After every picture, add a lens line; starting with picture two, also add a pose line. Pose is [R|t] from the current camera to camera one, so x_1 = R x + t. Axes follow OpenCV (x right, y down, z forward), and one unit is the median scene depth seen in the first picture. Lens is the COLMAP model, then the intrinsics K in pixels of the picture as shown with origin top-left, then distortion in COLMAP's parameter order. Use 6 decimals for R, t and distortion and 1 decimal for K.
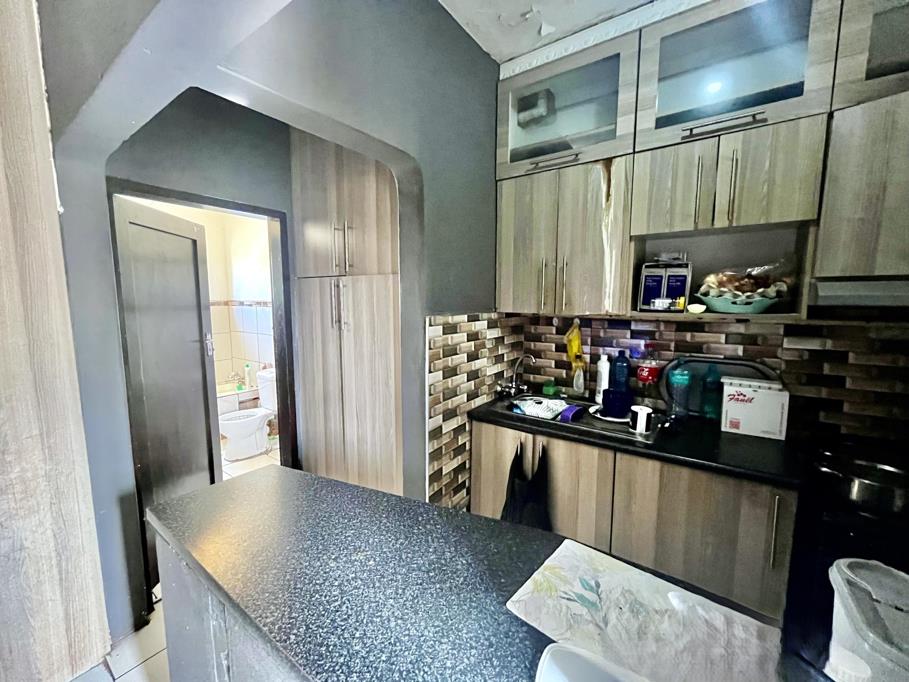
lens RADIAL K [[371.4, 0, 450.0], [0, 371.4, 334.6], [0, 0, 1]] dist [-0.000738, 0.000071]
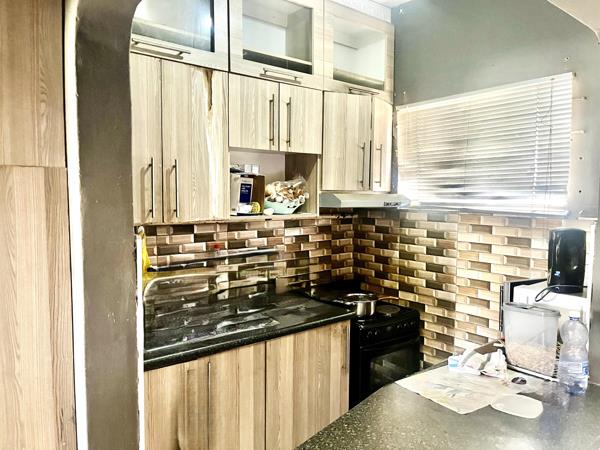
lens RADIAL K [[399.8, 0, 297.4], [0, 399.8, 228.3], [0, 0, 1]] dist [-0.004179, -0.001535]
pose [[0.308070, -0.069783, 0.948801, -0.574763], [0.094578, 0.994612, 0.042444, -0.057620], [-0.946651, 0.076660, 0.313010, 0.453257]]
